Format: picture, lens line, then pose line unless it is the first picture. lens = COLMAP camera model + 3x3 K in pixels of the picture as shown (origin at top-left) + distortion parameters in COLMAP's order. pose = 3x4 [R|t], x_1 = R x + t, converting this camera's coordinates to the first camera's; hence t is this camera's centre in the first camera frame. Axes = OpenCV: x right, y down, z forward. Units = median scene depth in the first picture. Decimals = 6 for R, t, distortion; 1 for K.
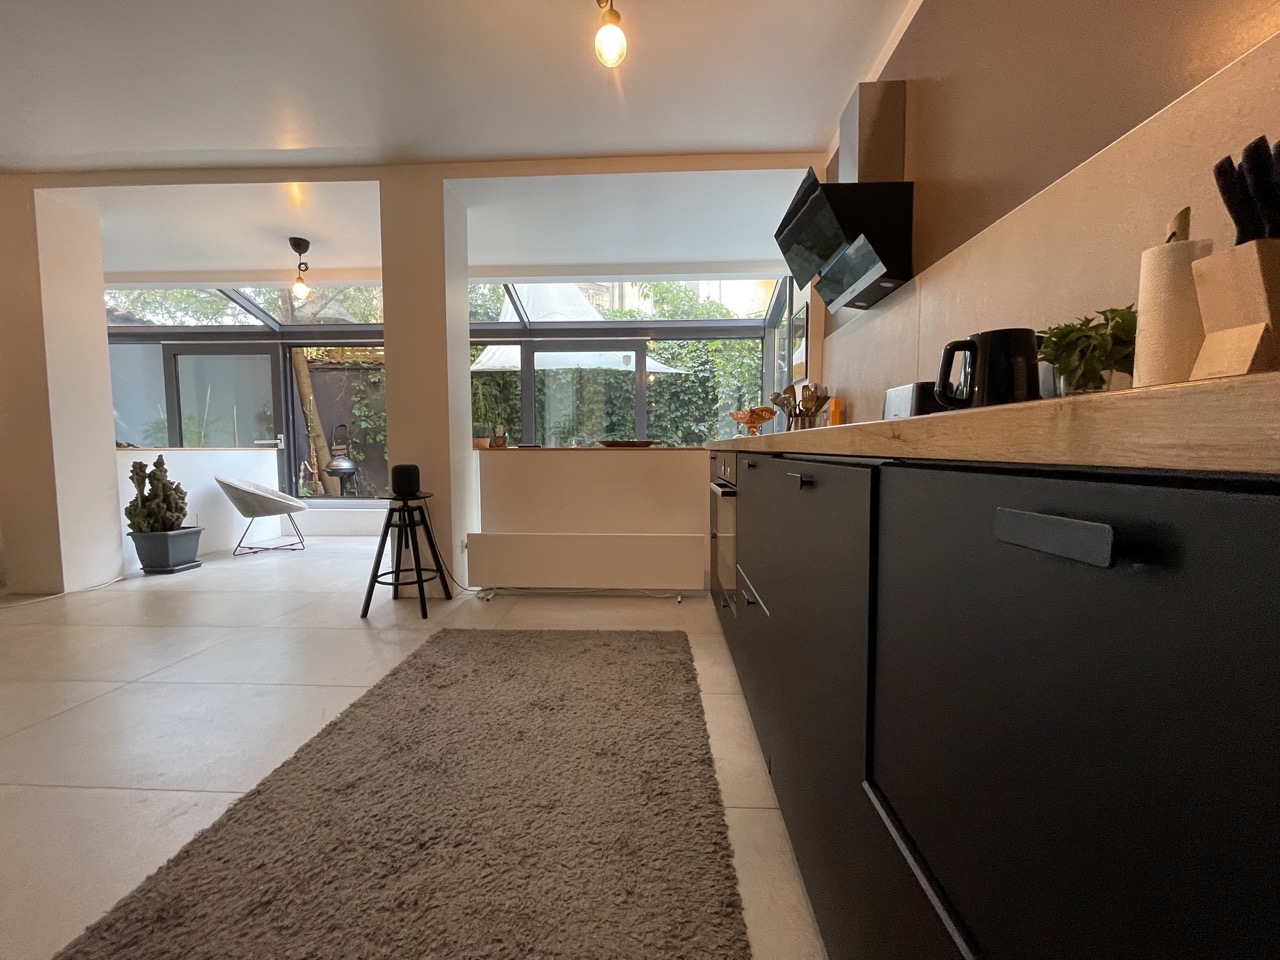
lens RADIAL K [[517.3, 0, 628.6], [0, 517.3, 471.5], [0, 0, 1]] dist [-0.001992, 0.000244]
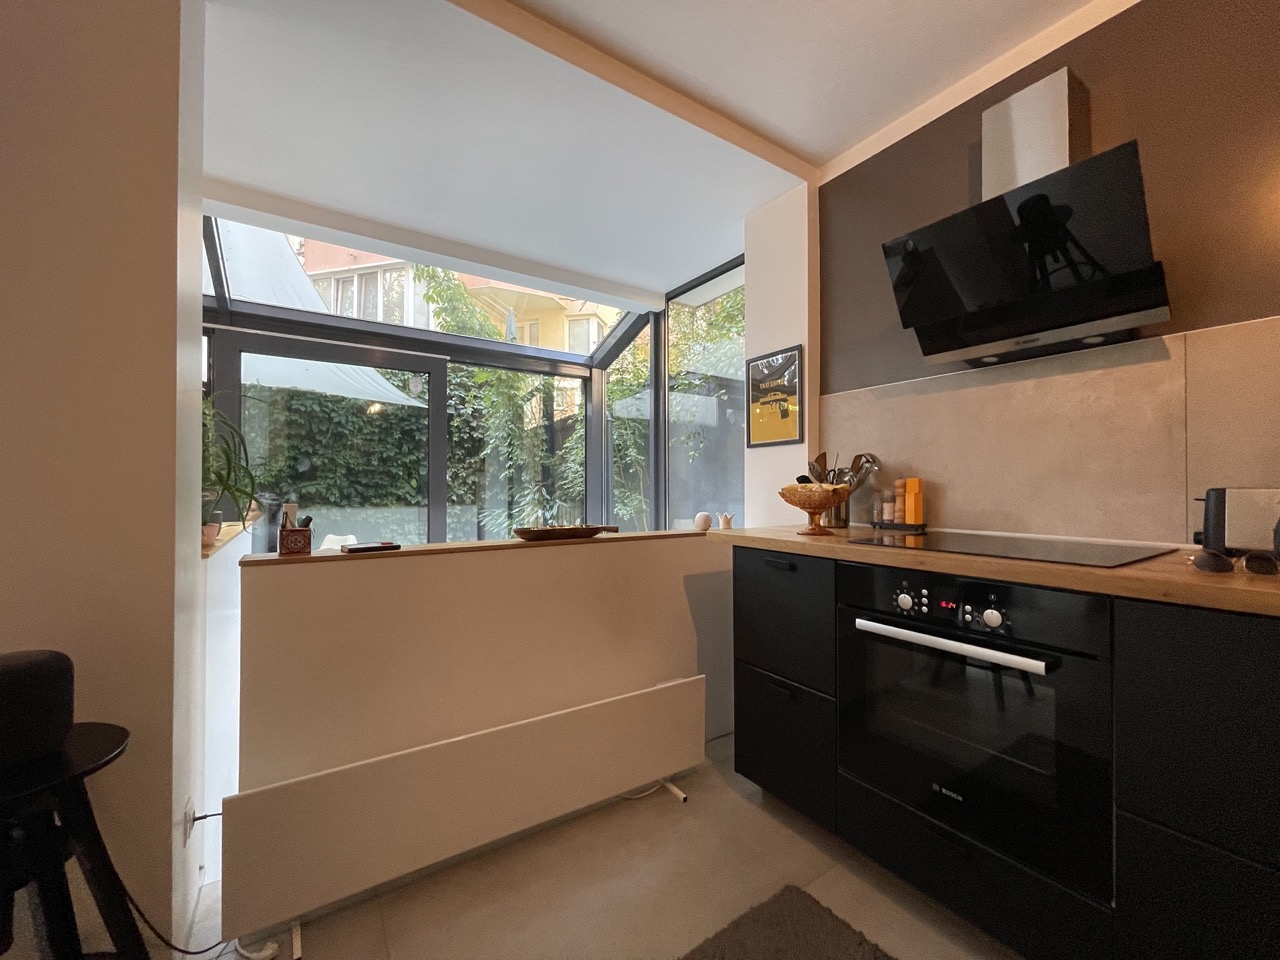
lens RADIAL K [[517.3, 0, 642.0], [0, 517.3, 482.7], [0, 0, 1]] dist [-0.001992, 0.000244]
pose [[0.794591, 0.006495, 0.607111, -0.103388], [0.025050, 0.998741, -0.043470, -0.031392], [-0.606628, 0.049749, 0.793427, 0.172395]]
